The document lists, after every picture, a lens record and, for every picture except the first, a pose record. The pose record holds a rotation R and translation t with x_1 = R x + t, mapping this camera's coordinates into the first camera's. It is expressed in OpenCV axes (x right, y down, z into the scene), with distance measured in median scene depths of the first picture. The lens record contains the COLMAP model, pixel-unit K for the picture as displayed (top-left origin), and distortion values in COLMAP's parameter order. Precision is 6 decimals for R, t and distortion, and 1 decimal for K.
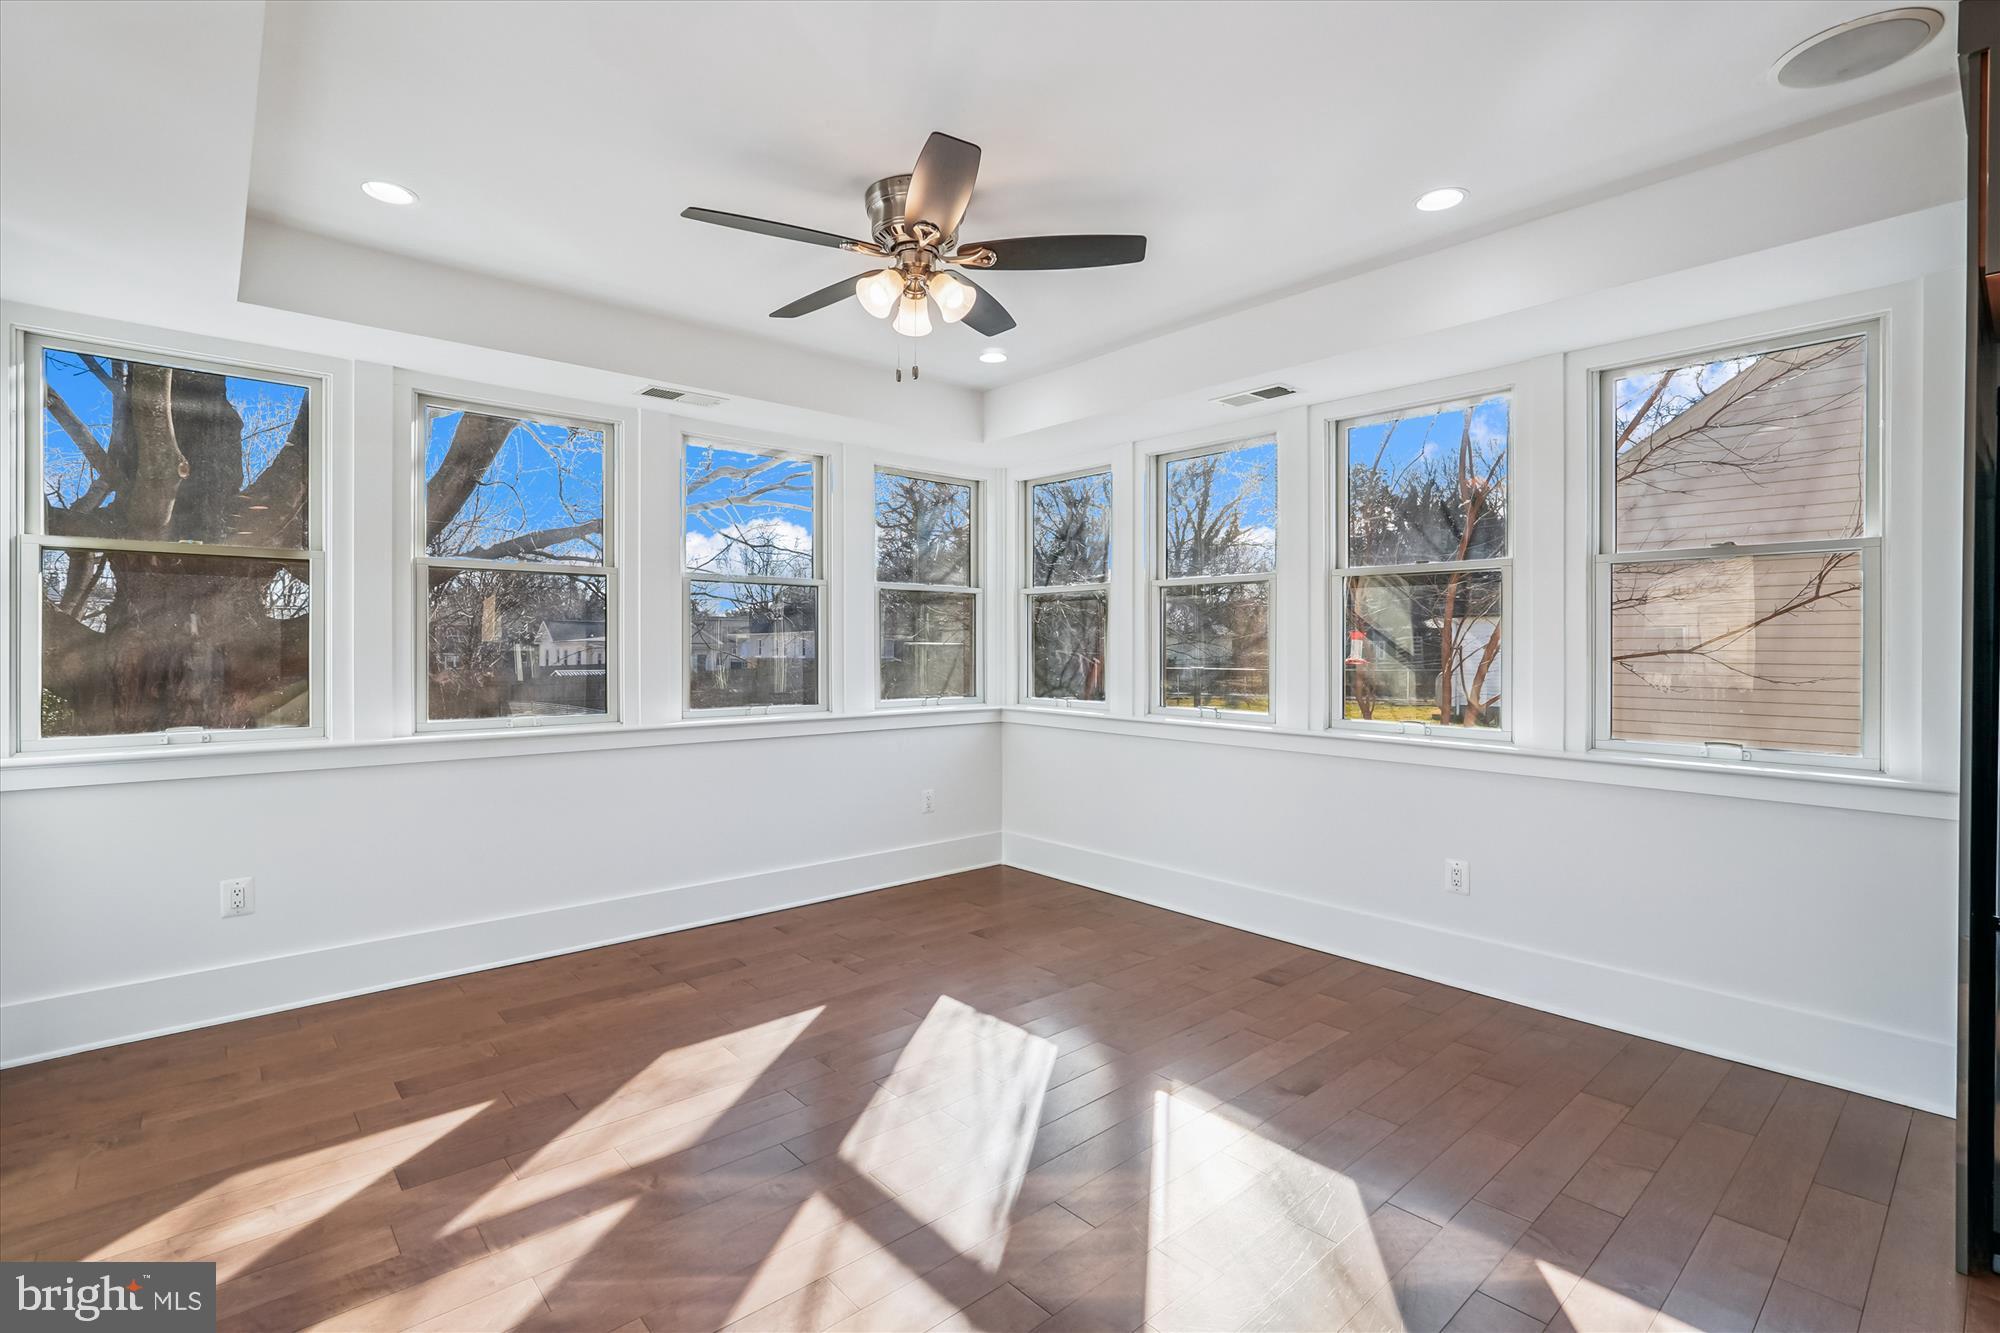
lens RADIAL K [[888.4, 0, 1009.7], [0, 888.4, 656.7], [0, 0, 1]] dist [-0.010144, 0.000896]
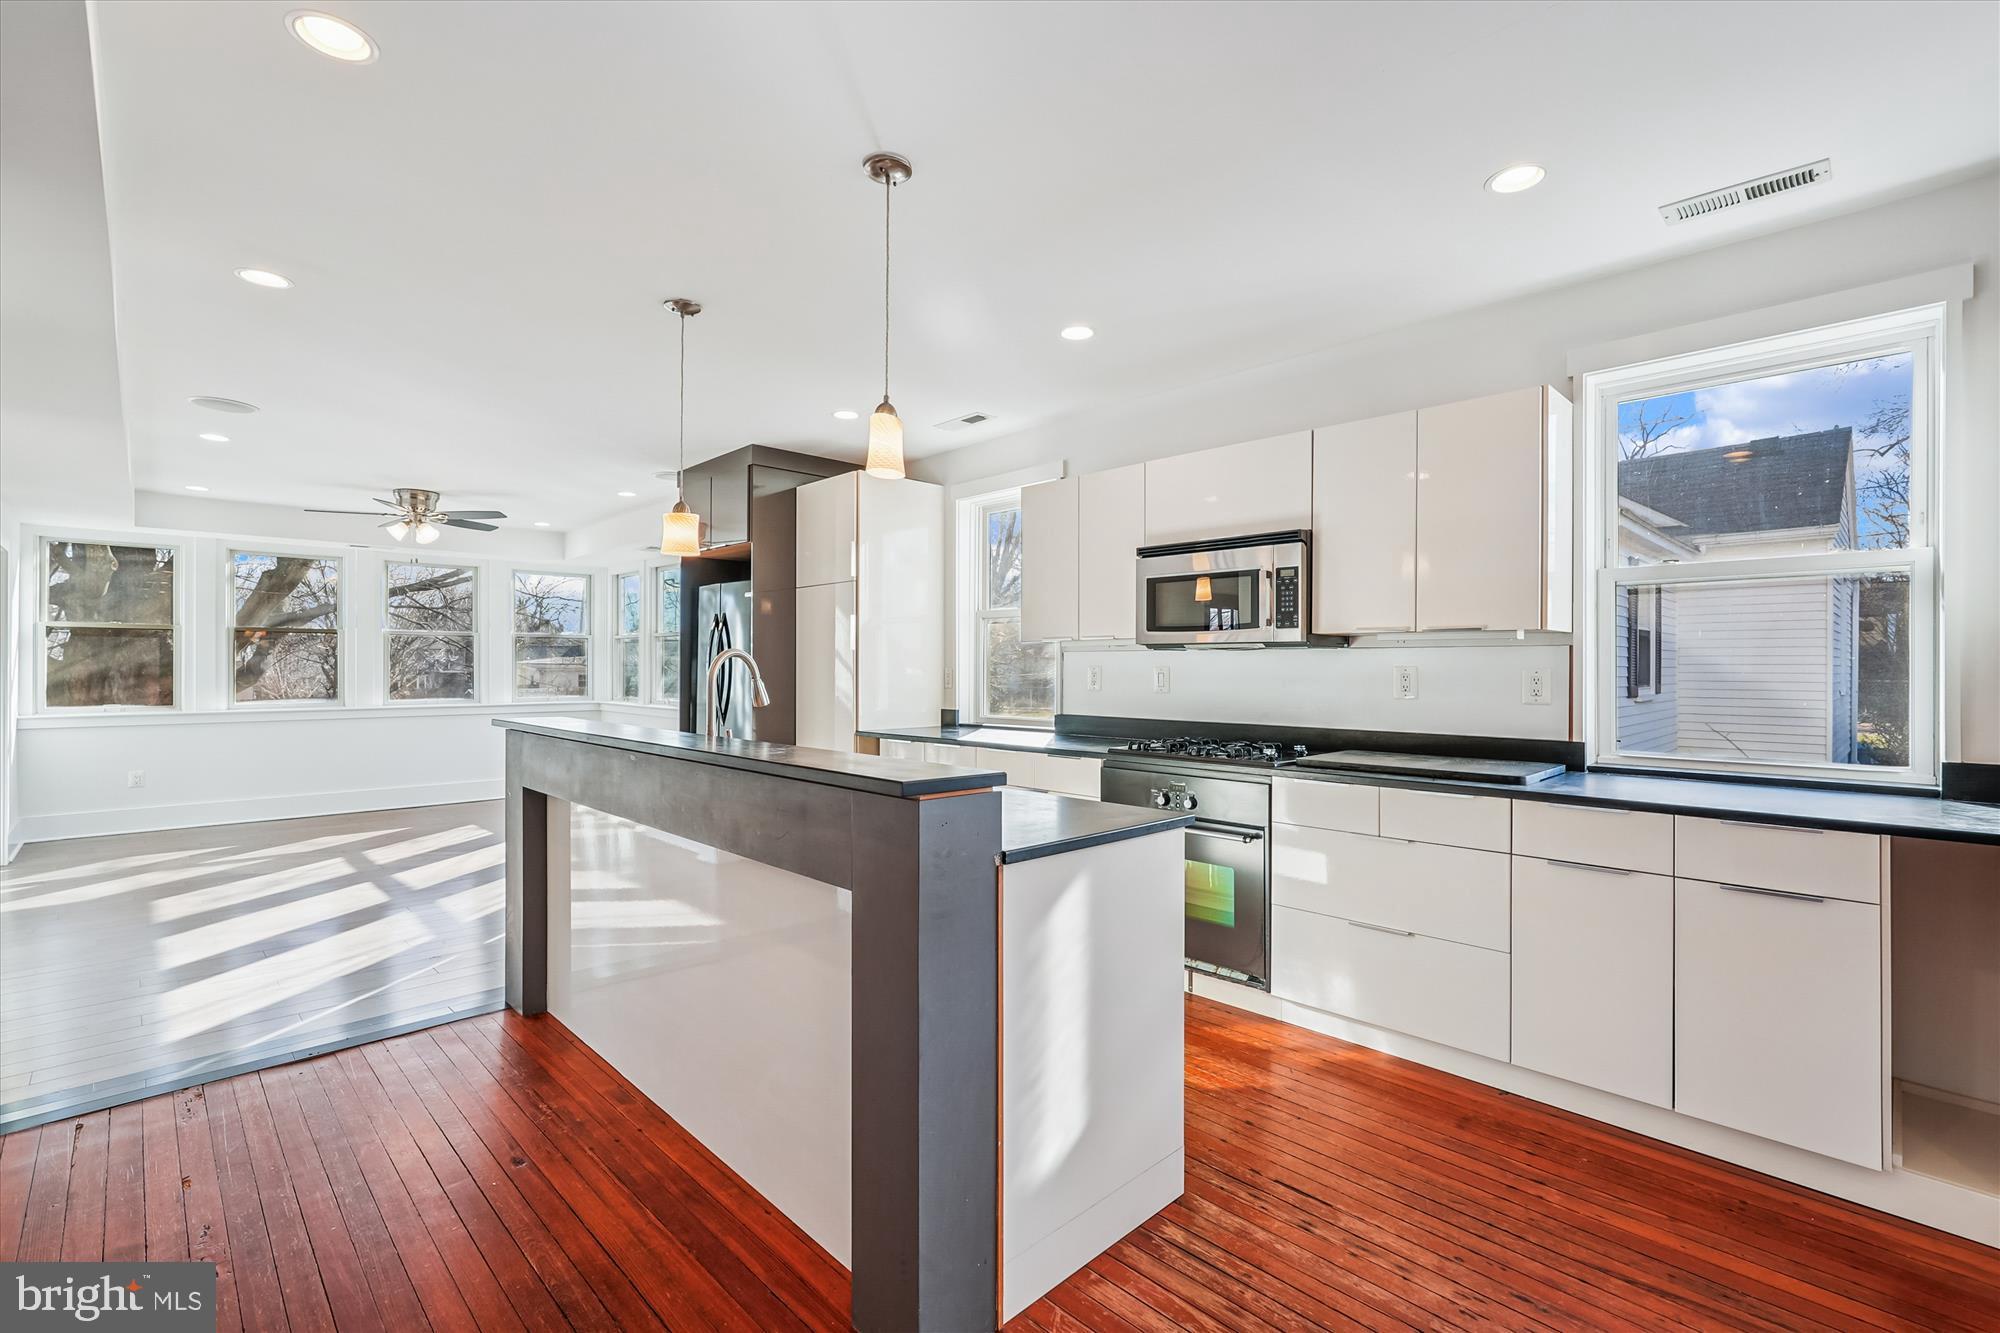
lens RADIAL K [[888.4, 0, 1007.5], [0, 888.4, 666.0], [0, 0, 1]] dist [-0.010144, 0.000896]
pose [[0.999419, -0.005047, 0.033704, 1.524867], [0.005215, 0.999974, -0.004905, 0.010134], [-0.033679, 0.005078, 0.999420, -1.585646]]
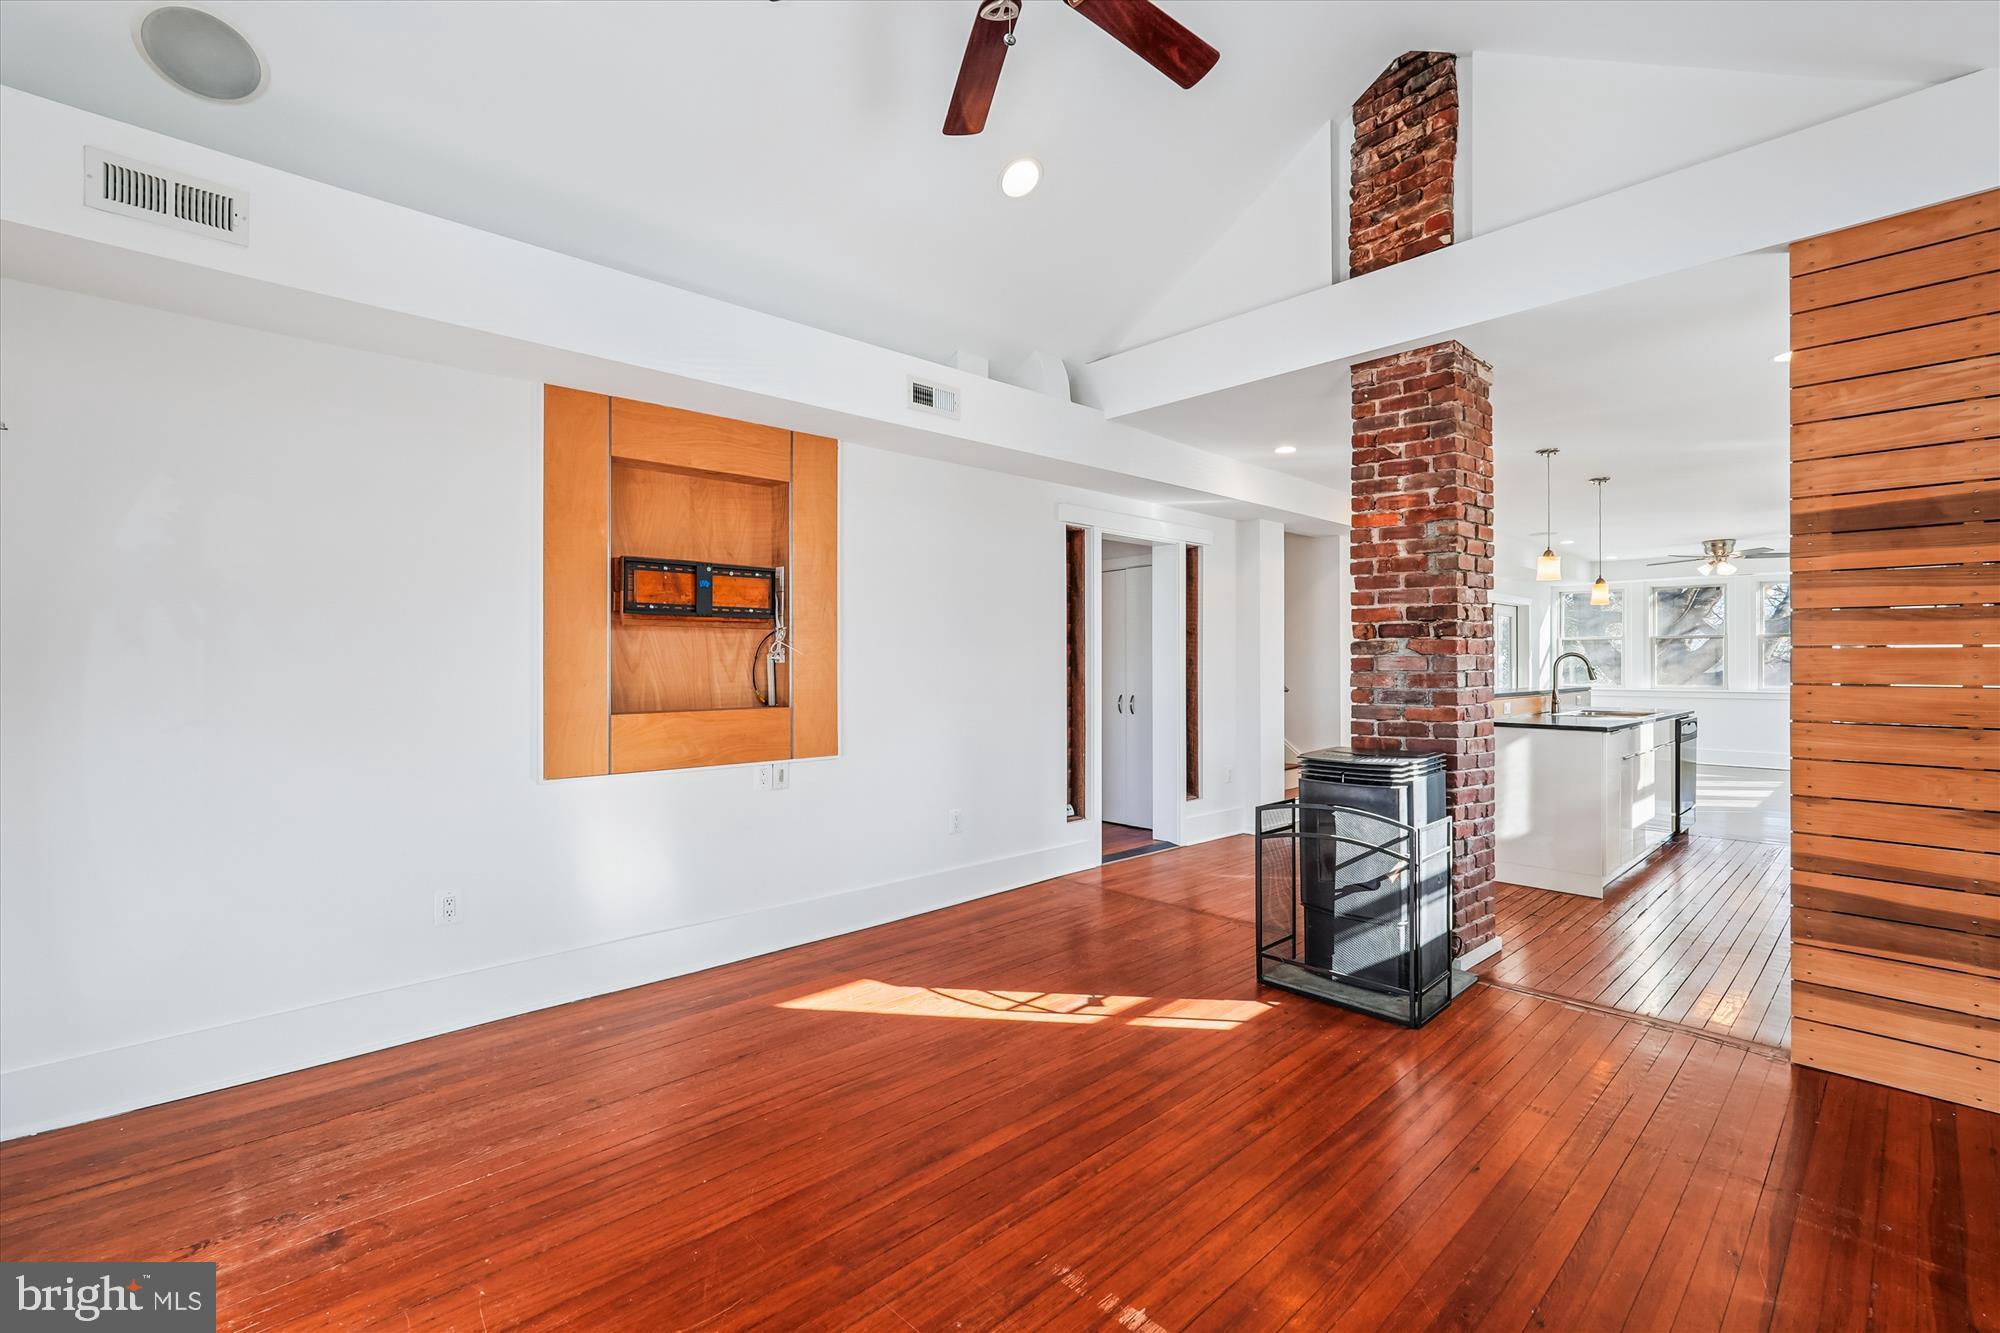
lens RADIAL K [[888.4, 0, 1014.3], [0, 888.4, 672.3], [0, 0, 1]] dist [-0.010144, 0.000896]
pose [[0.027837, 0.010842, -0.999554, 3.733750], [-0.011438, 0.999879, 0.010527, 0.036791], [0.999547, 0.011140, 0.027958, -2.087460]]
